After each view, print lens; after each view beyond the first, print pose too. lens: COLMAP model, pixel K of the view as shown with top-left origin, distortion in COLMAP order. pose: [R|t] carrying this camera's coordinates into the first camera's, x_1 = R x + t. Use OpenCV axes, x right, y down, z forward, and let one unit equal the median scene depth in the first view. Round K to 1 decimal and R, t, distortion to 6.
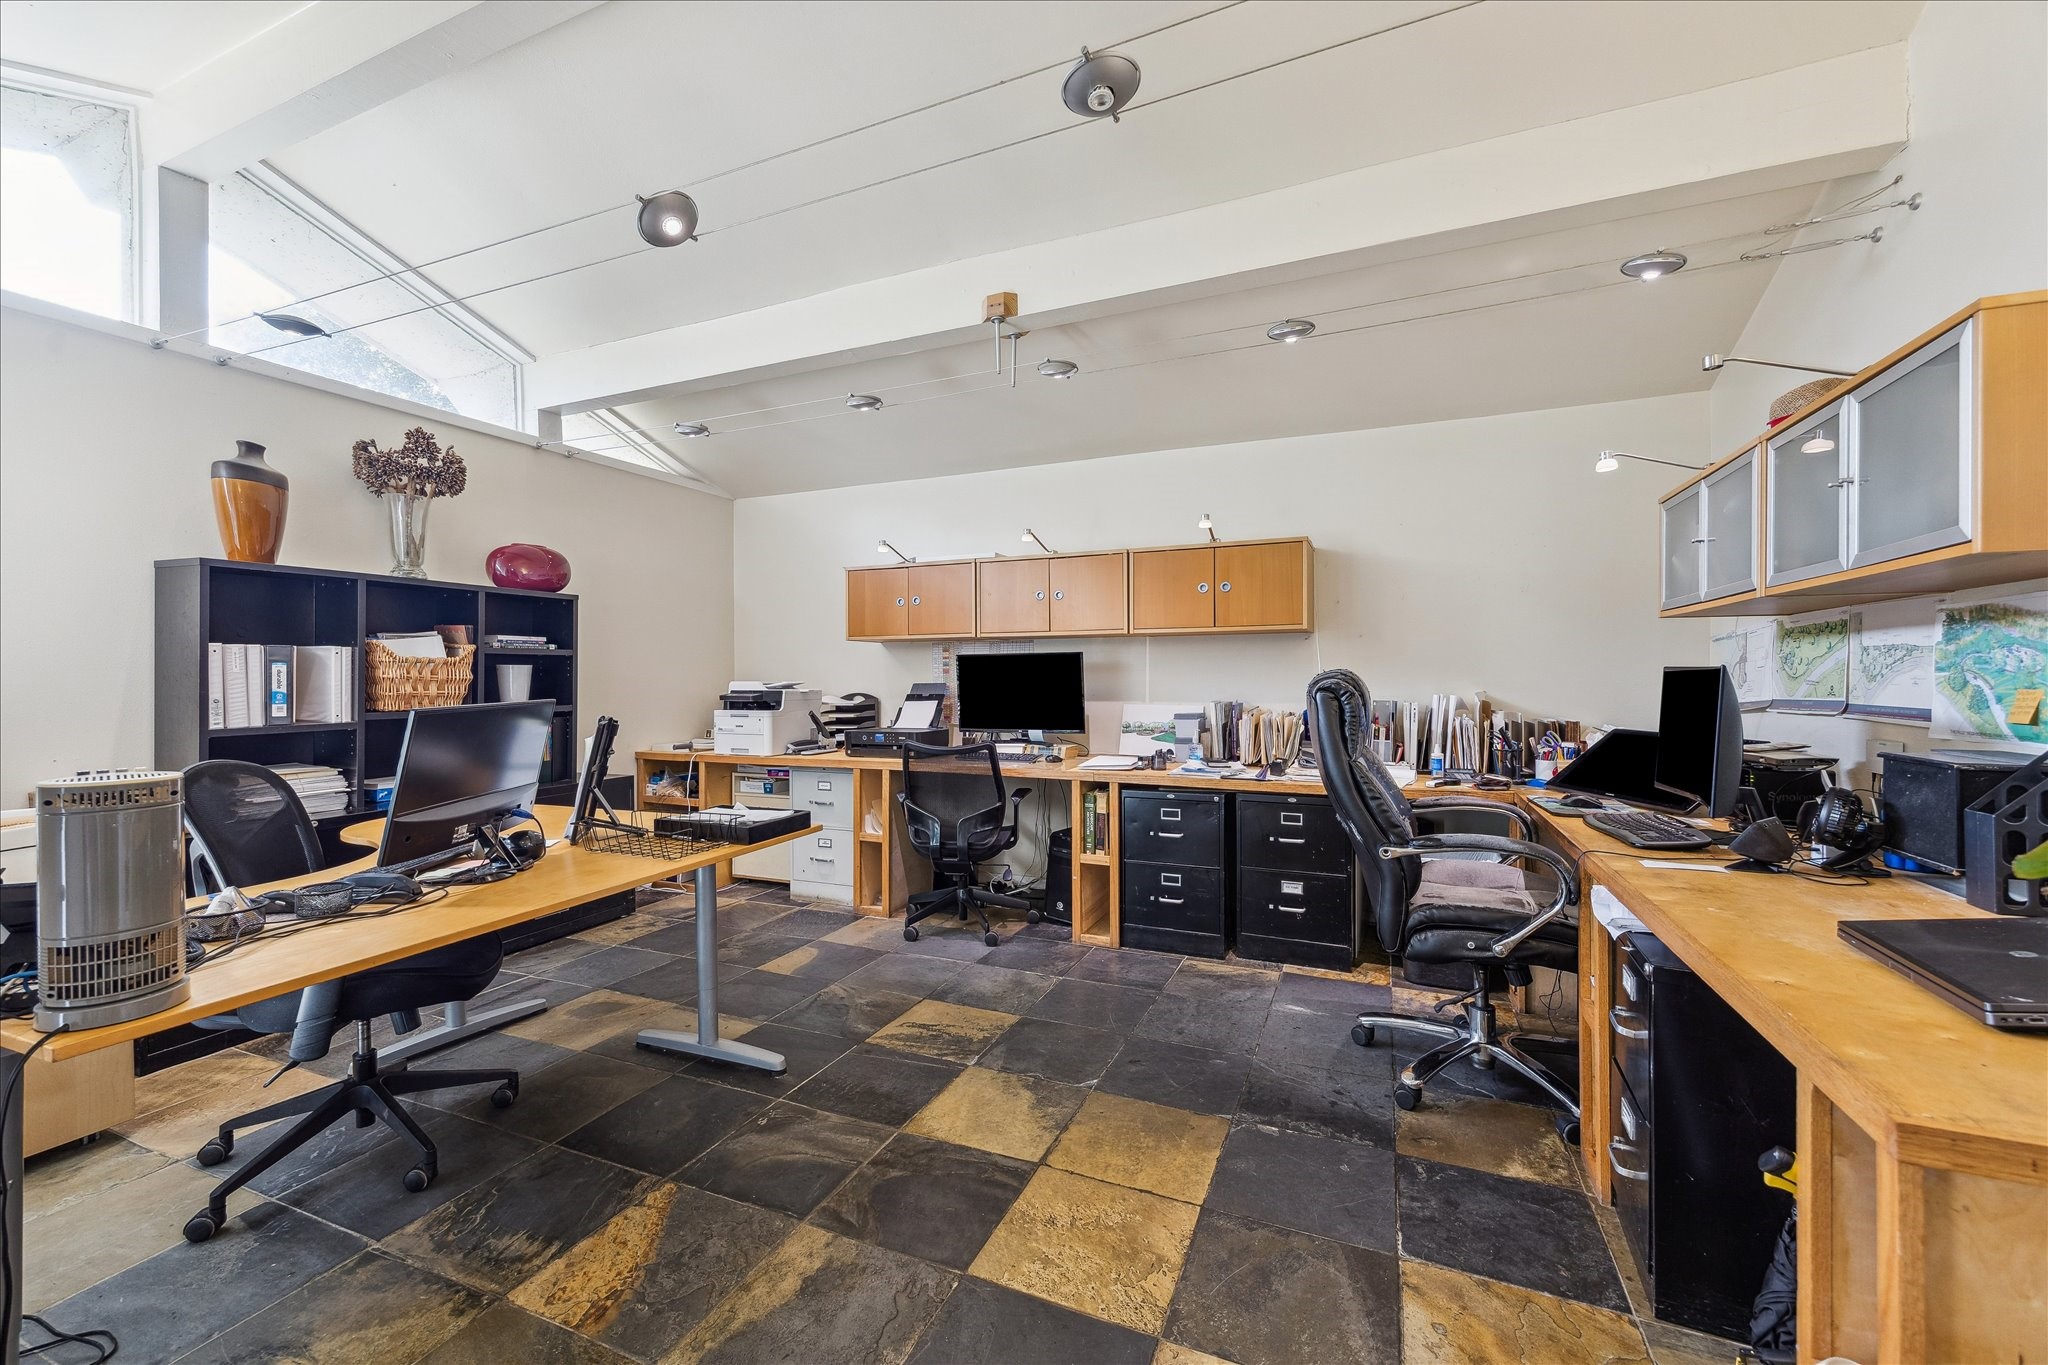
lens RADIAL K [[833.1, 0, 1018.7], [0, 833.1, 680.3], [0, 0, 1]] dist [0.004771, 0.000851]
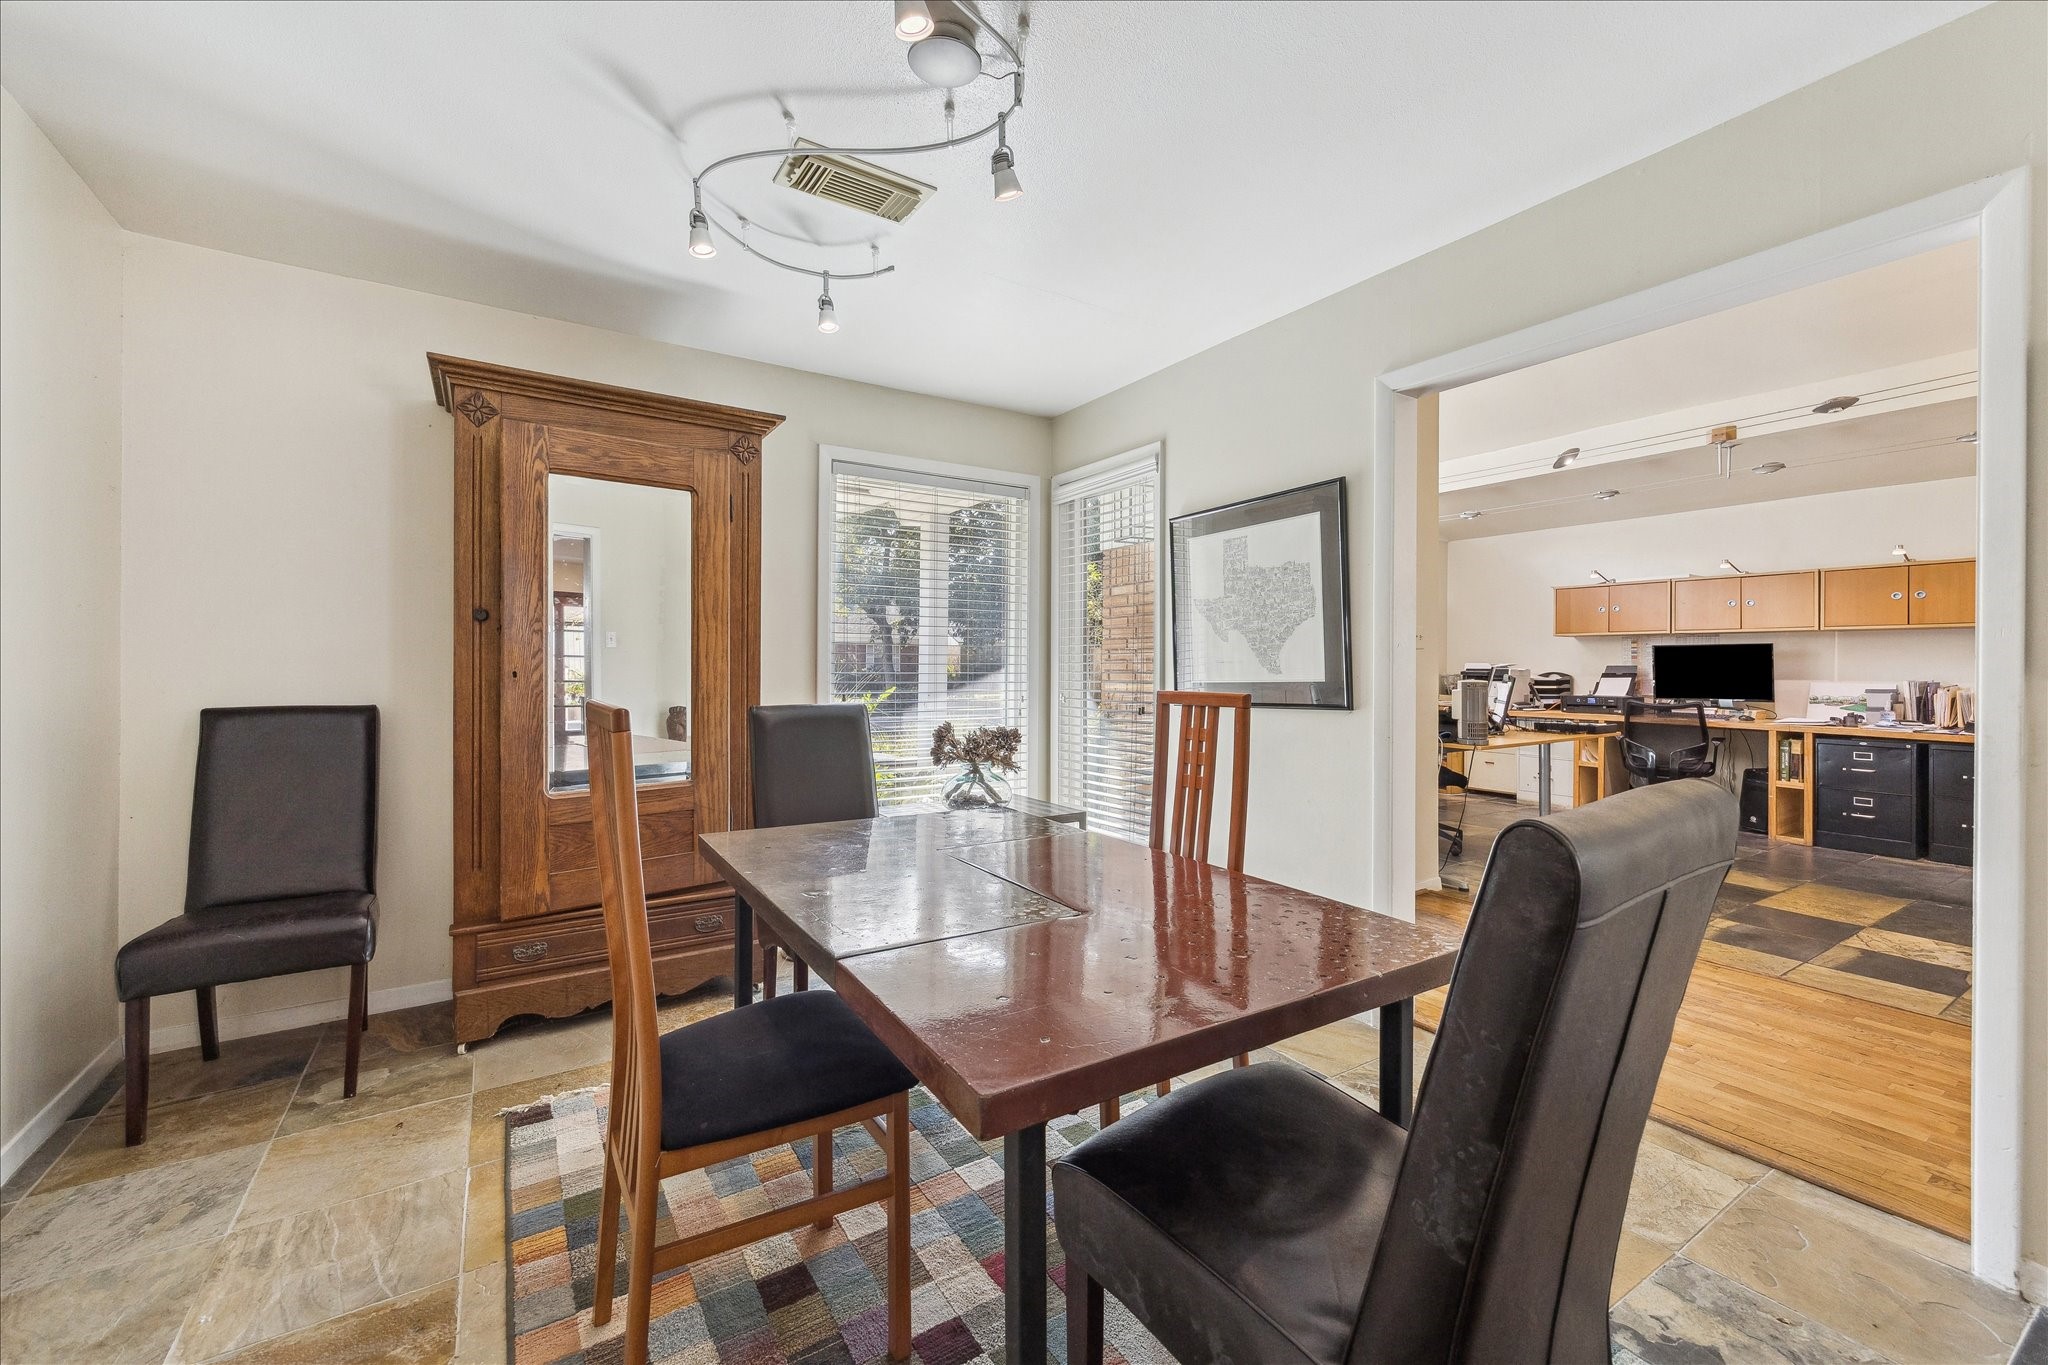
lens RADIAL K [[833.1, 0, 1026.7], [0, 833.1, 663.3], [0, 0, 1]] dist [0.004771, 0.000851]
pose [[0.833970, 0.008074, -0.551751, -0.193444], [-0.010494, 0.999944, -0.001230, 0.014170], [0.551710, 0.006816, 0.834008, -0.860733]]
